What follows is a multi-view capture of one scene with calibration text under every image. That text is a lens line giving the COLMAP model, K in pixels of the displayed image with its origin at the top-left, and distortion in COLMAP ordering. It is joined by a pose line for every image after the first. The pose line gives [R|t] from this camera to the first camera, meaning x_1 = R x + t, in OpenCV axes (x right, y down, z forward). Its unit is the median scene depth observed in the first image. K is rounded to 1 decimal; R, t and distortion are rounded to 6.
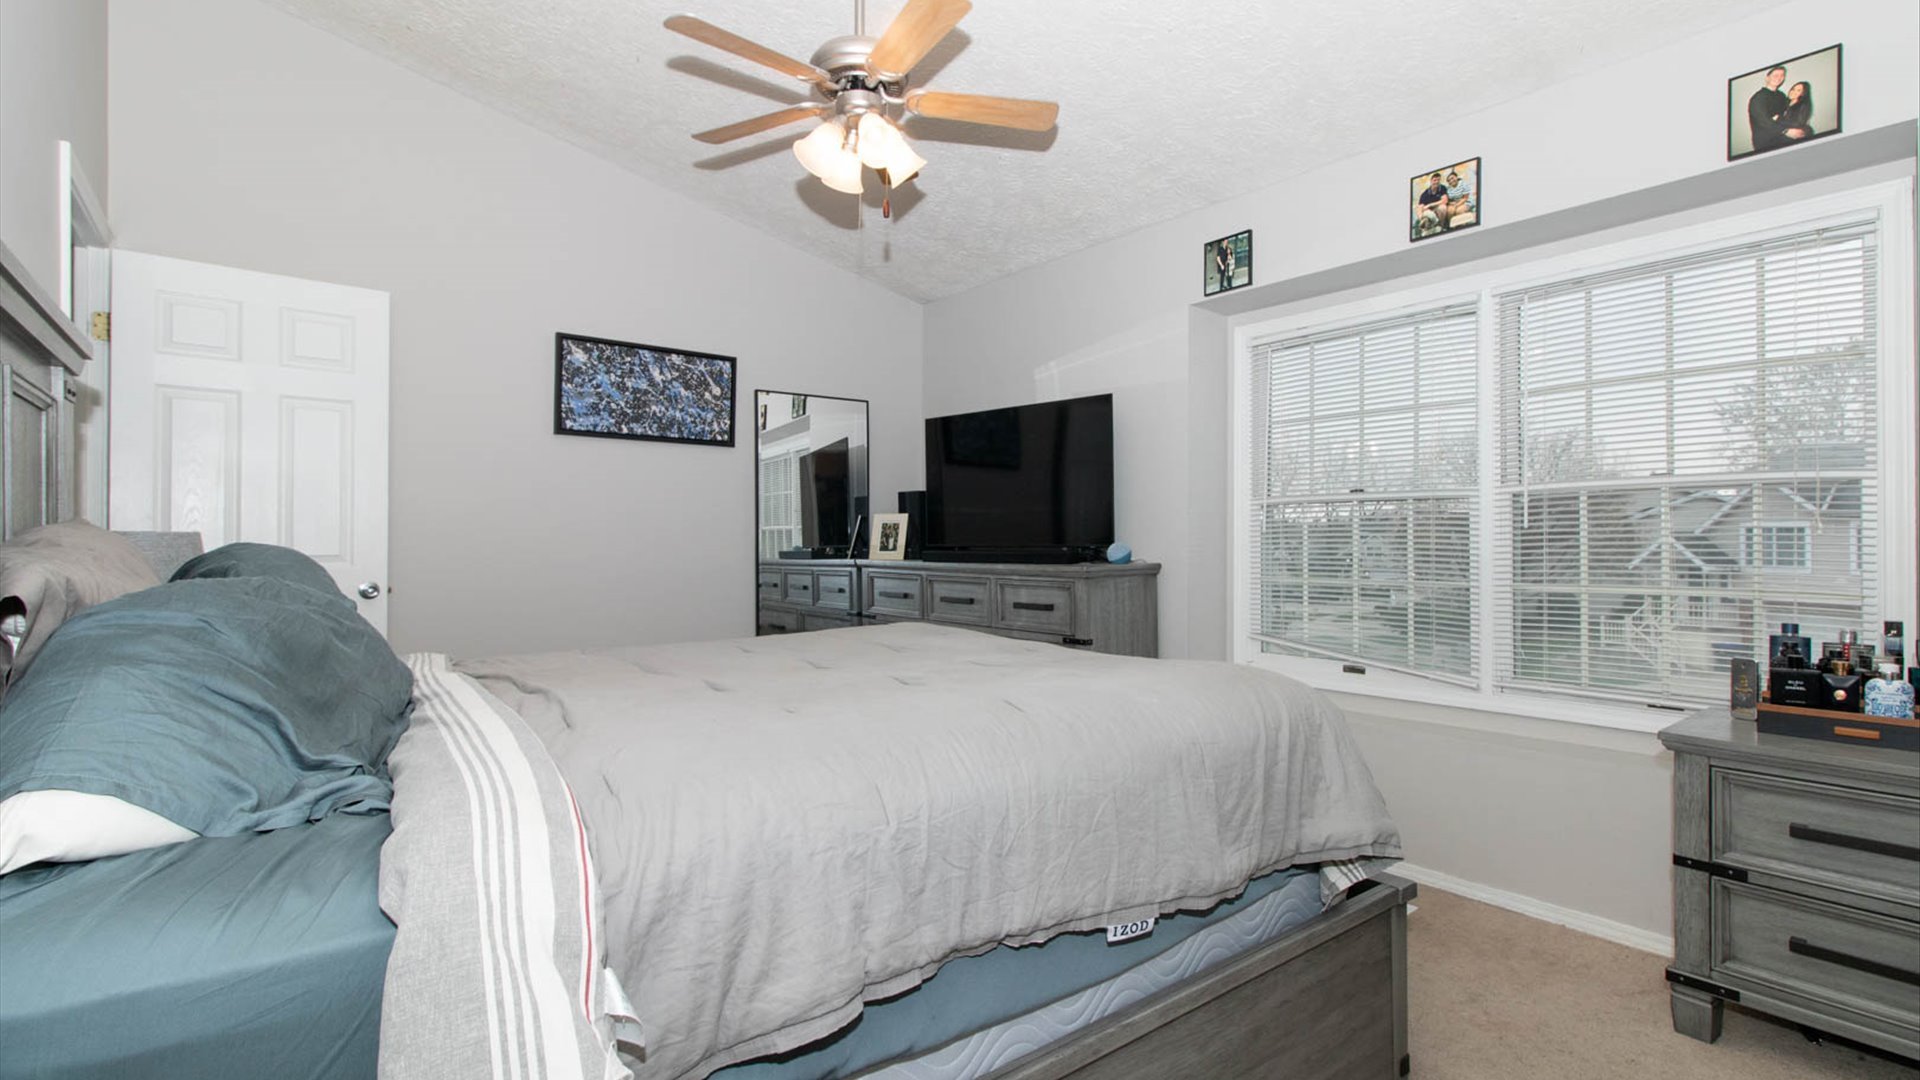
lens RADIAL K [[907.0, 0, 975.7], [0, 907.0, 534.6], [0, 0, 1]] dist [0.000588, 0.000287]
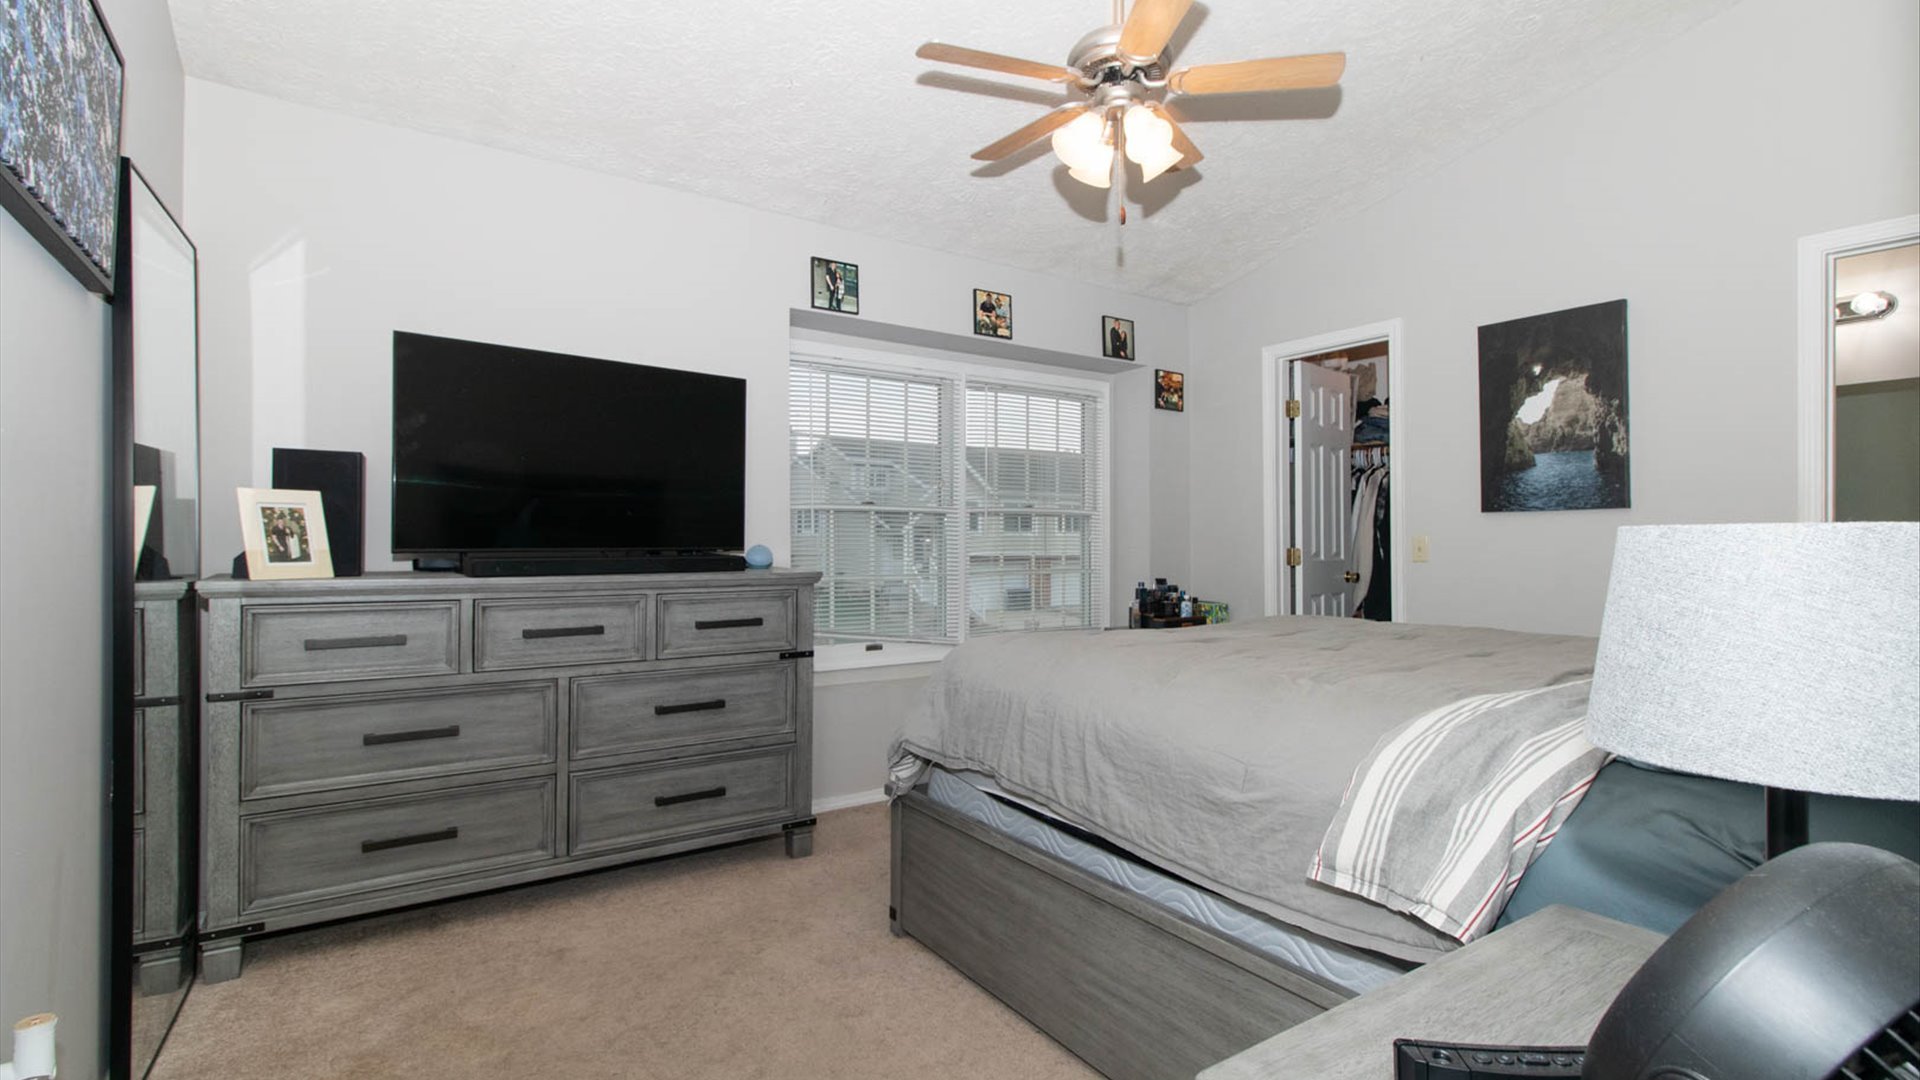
lens RADIAL K [[907.0, 0, 975.7], [0, 907.0, 534.6], [0, 0, 1]] dist [0.000588, 0.000287]
pose [[0.052060, 0.007908, 0.998613, -0.819261], [-0.011385, 0.999908, -0.007325, 0.002492], [-0.998579, -0.010988, 0.052145, 0.806225]]
